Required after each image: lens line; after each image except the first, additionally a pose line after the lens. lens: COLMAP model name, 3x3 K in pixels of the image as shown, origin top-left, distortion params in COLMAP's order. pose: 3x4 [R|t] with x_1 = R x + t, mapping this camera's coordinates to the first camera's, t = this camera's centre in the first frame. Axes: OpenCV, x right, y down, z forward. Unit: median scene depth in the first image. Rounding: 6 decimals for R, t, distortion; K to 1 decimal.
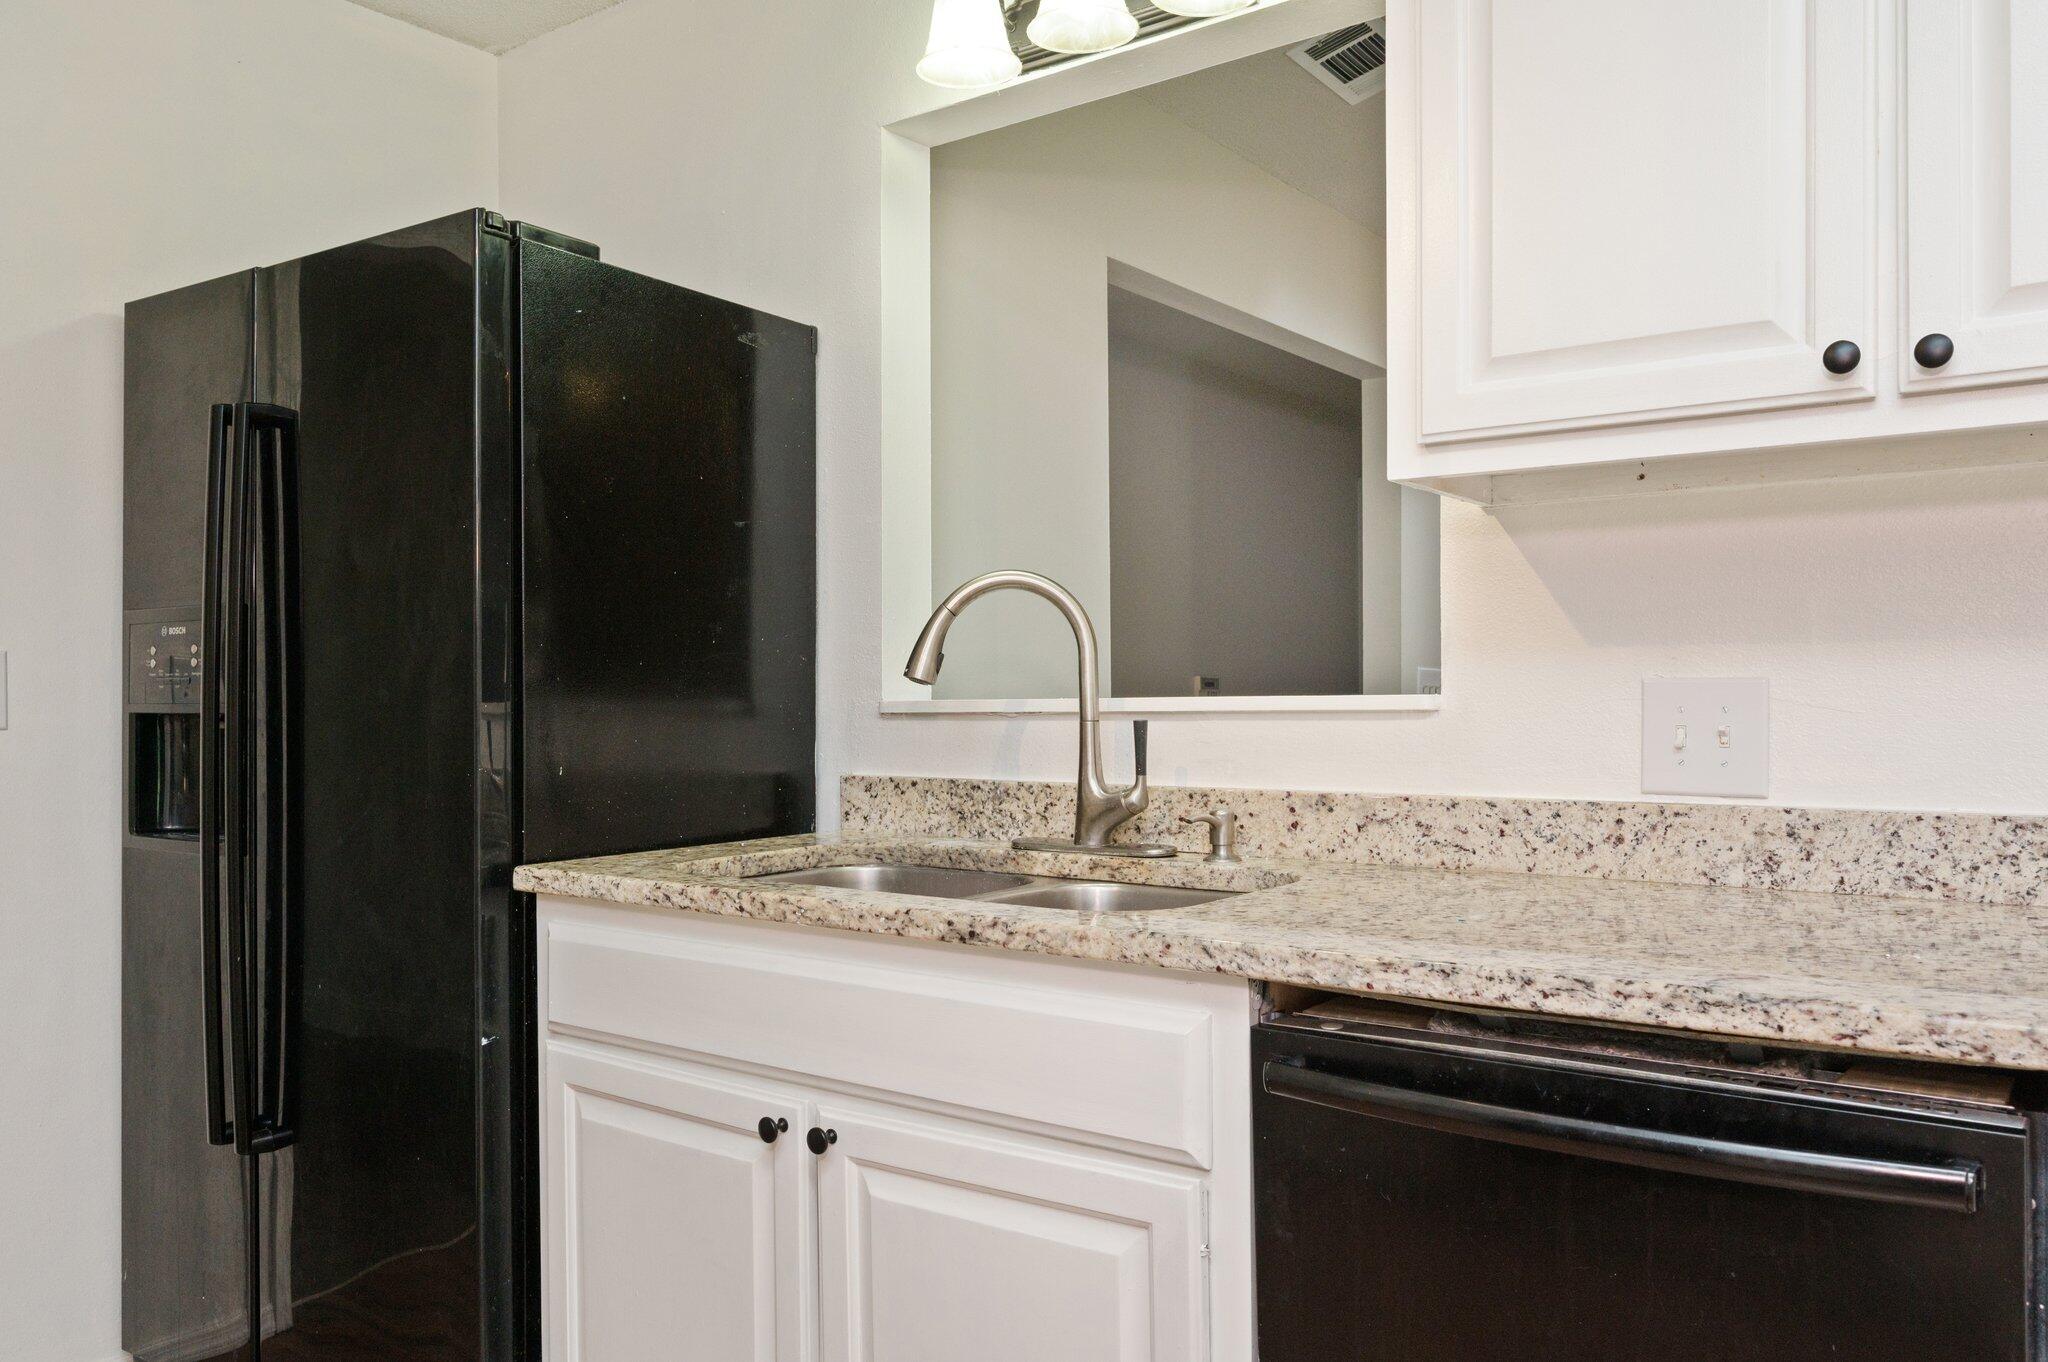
lens RADIAL K [[1559.4, 0, 1020.3], [0, 1559.4, 693.0], [0, 0, 1]] dist [-0.004464, 0.001805]
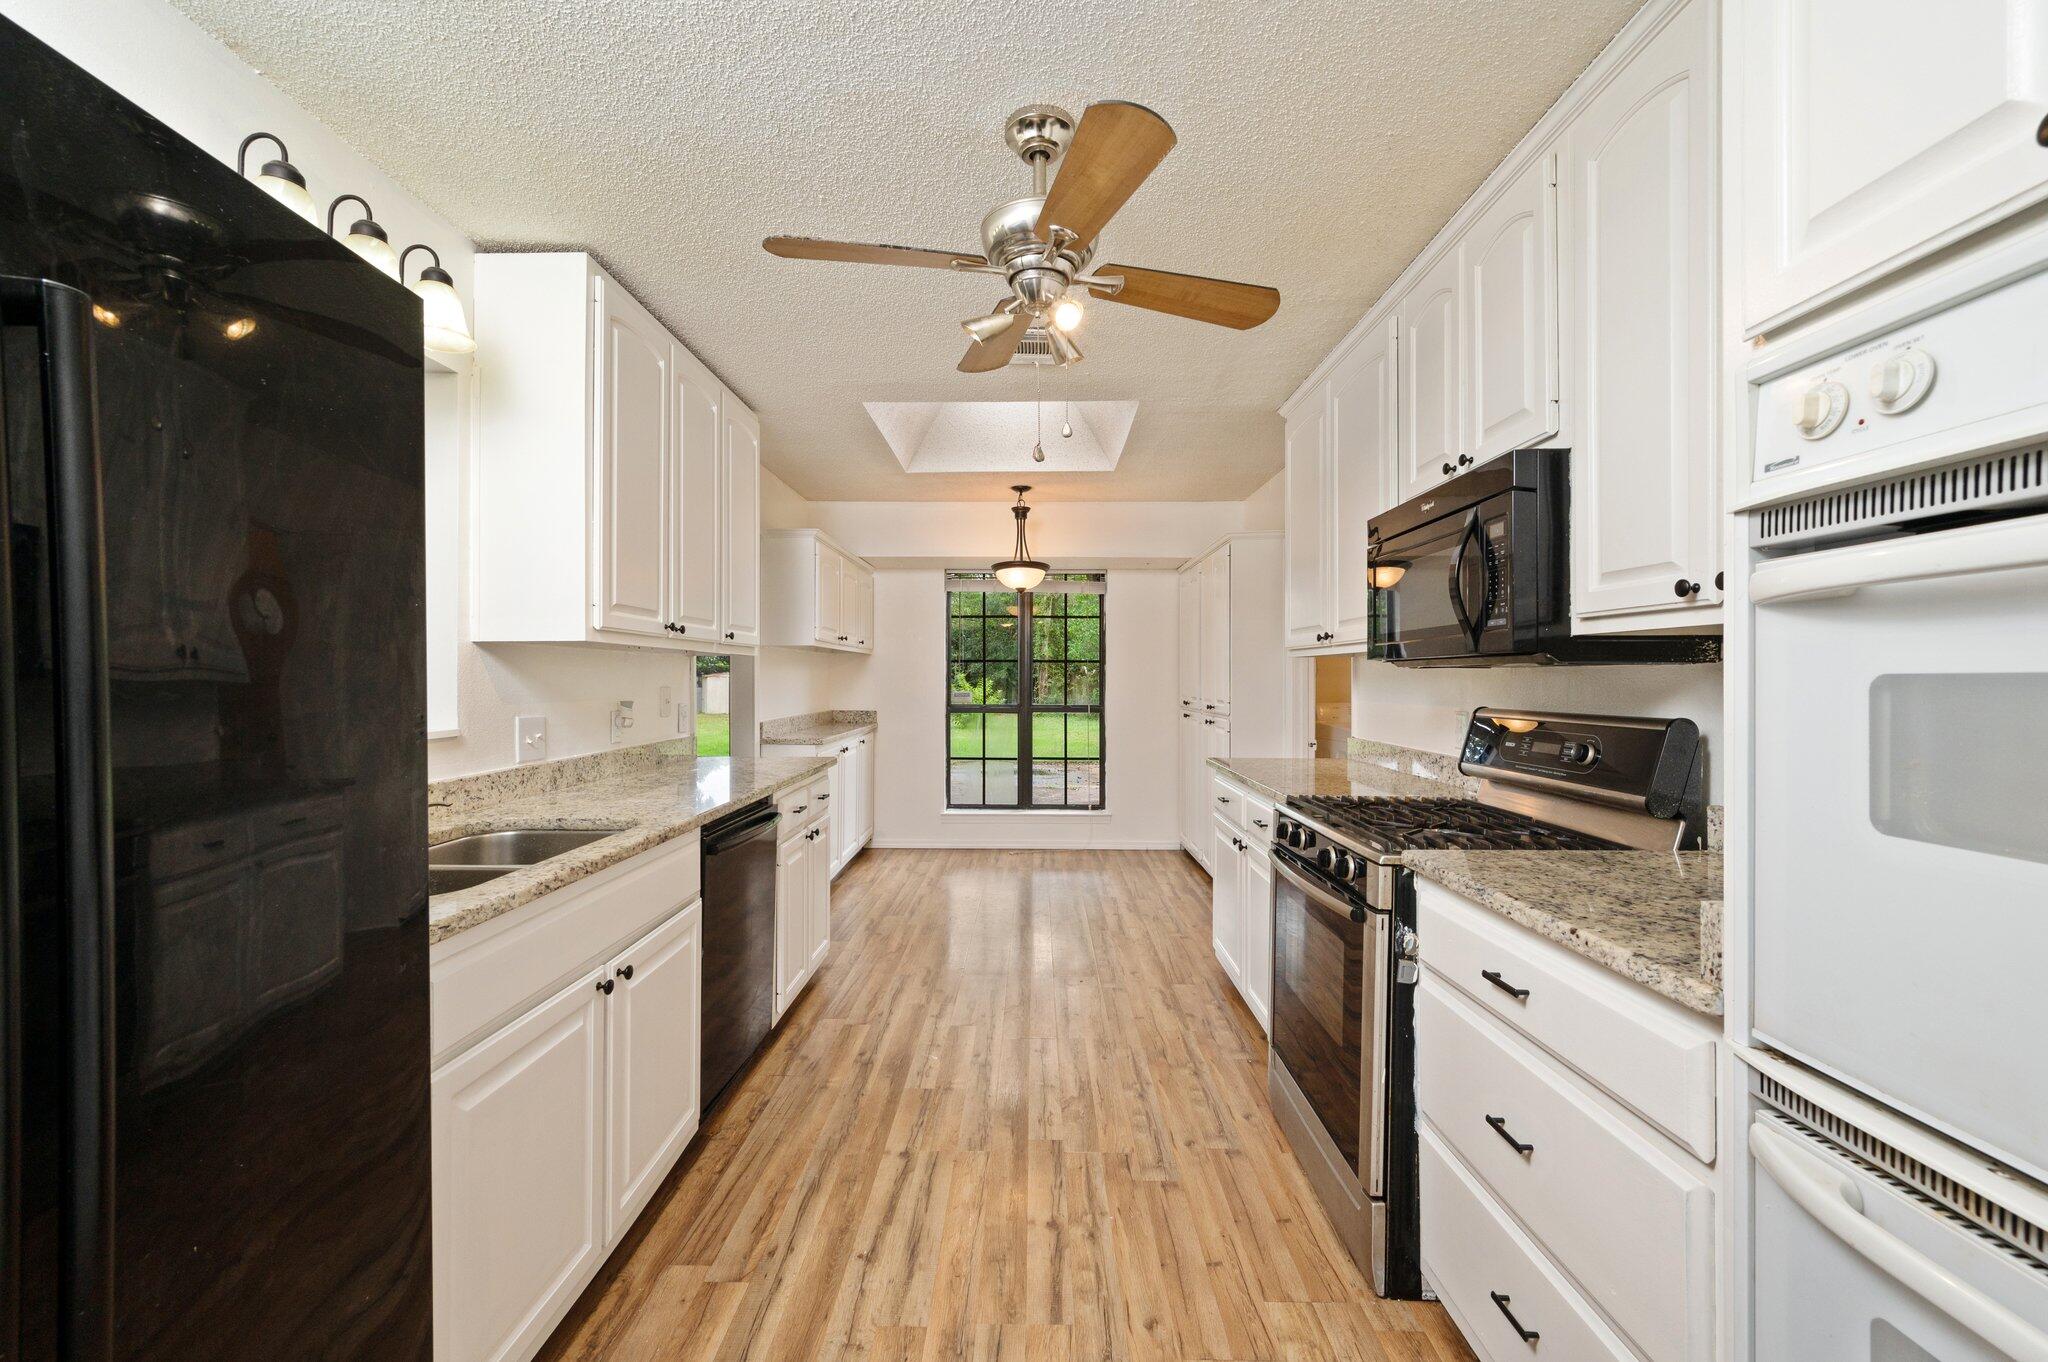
lens RADIAL K [[834.3, 0, 1025.6], [0, 834.3, 679.7], [0, 0, 1]] dist [-0.009125, -0.000405]
pose [[-0.596728, 0.001097, 0.802443, -1.161225], [-0.001546, 0.999996, -0.002516, -0.067720], [-0.802442, -0.002742, -0.596723, 1.137706]]
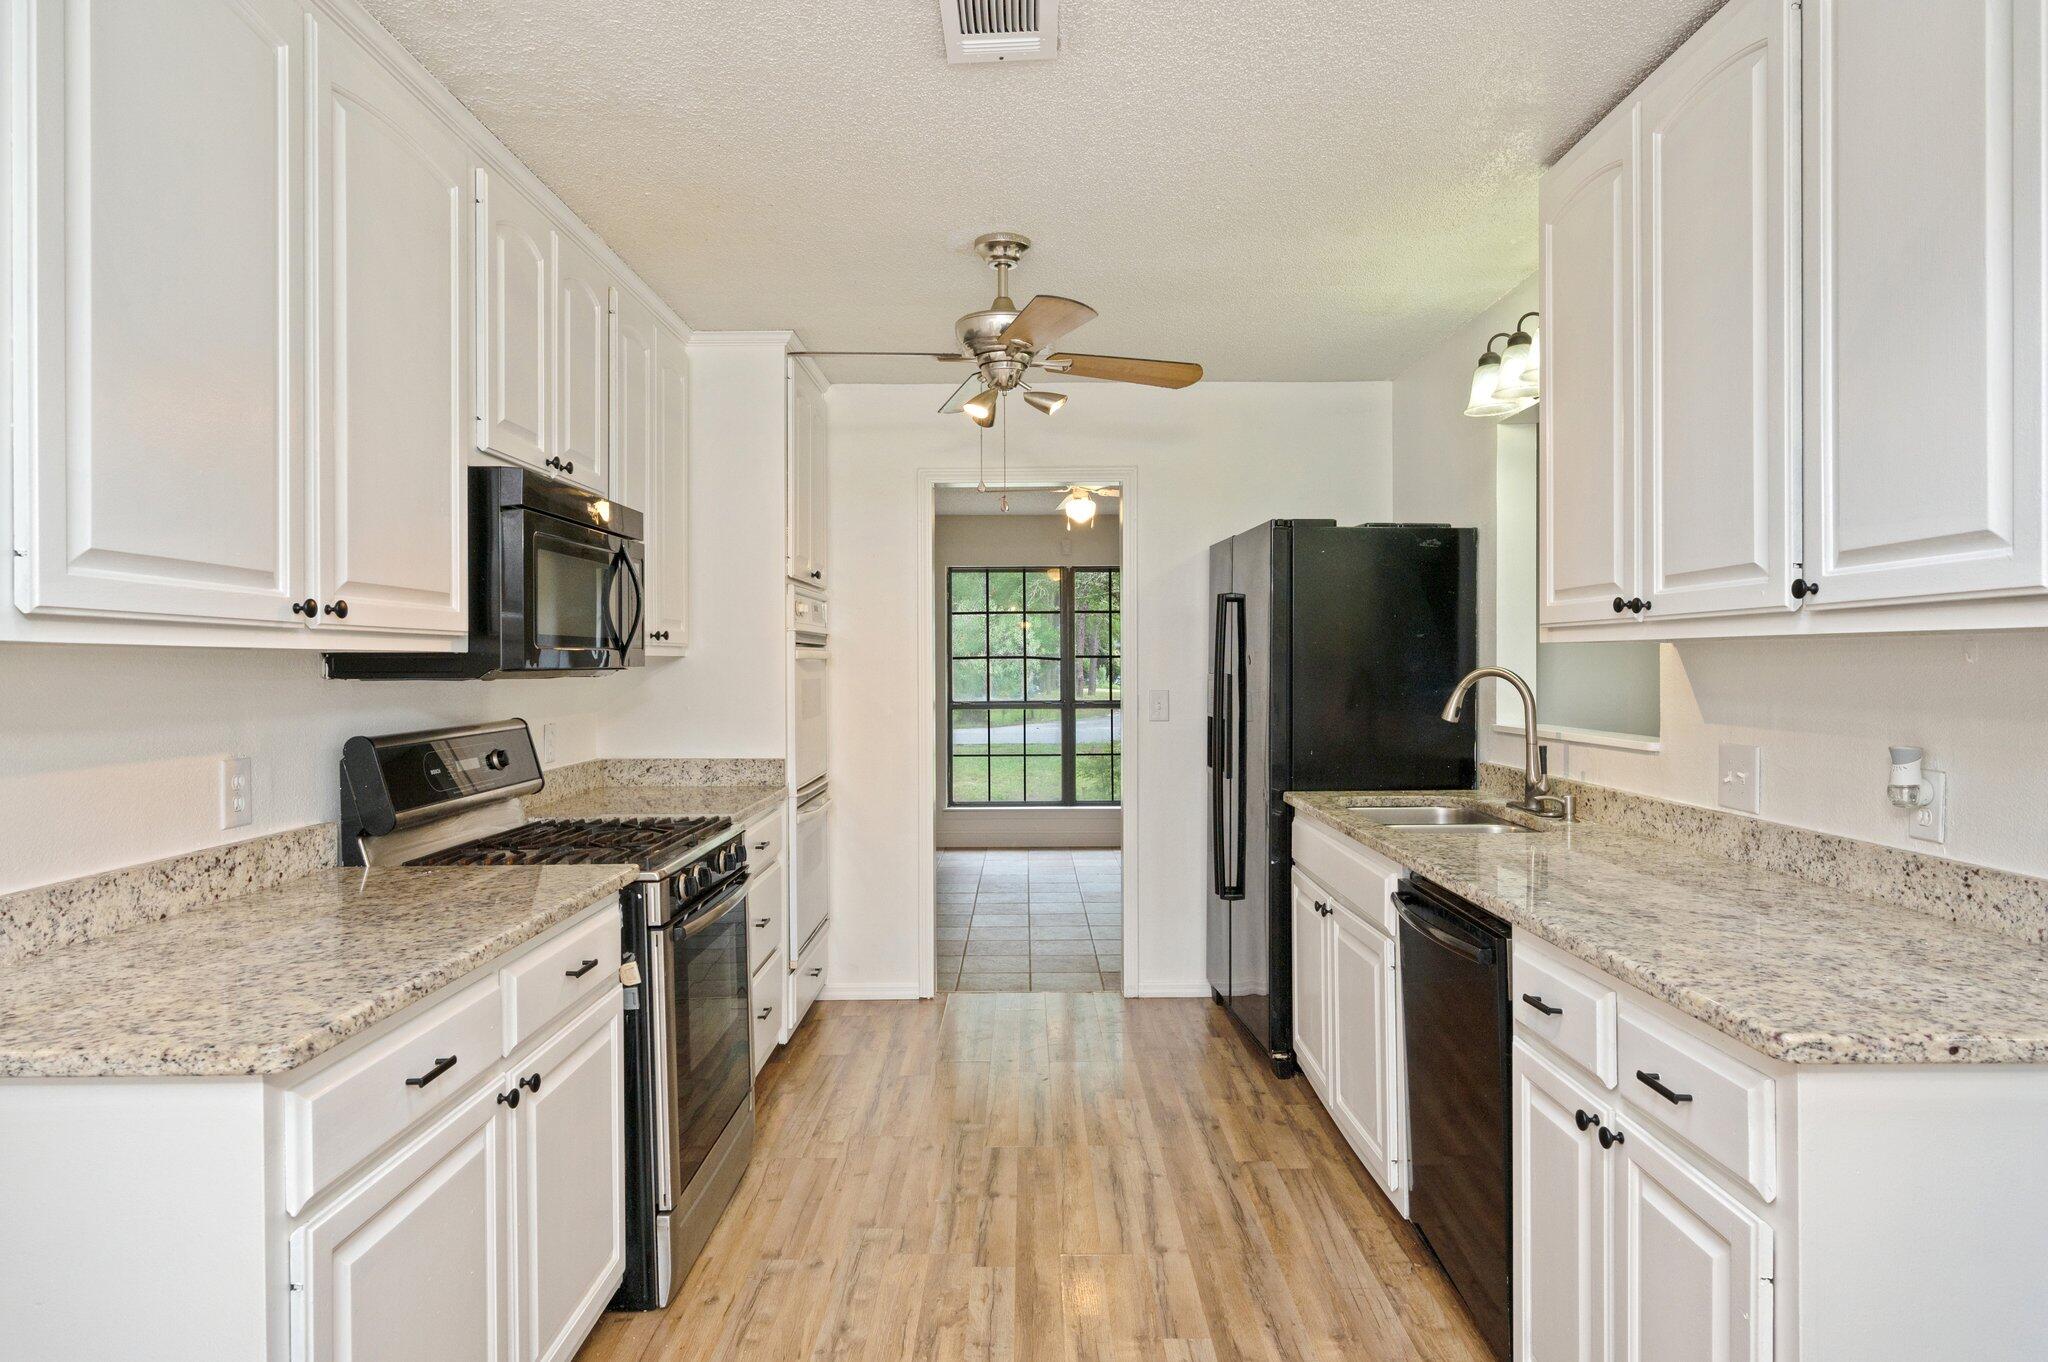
lens RADIAL K [[1180.9, 0, 1026.9], [0, 1180.9, 667.9], [0, 0, 1]] dist [-0.000978, -0.000220]
pose [[0.604756, 0.003404, -0.796403, 1.003173], [0.006635, 0.999935, 0.009313, -0.114137], [0.796383, -0.010916, 0.604694, -0.472822]]
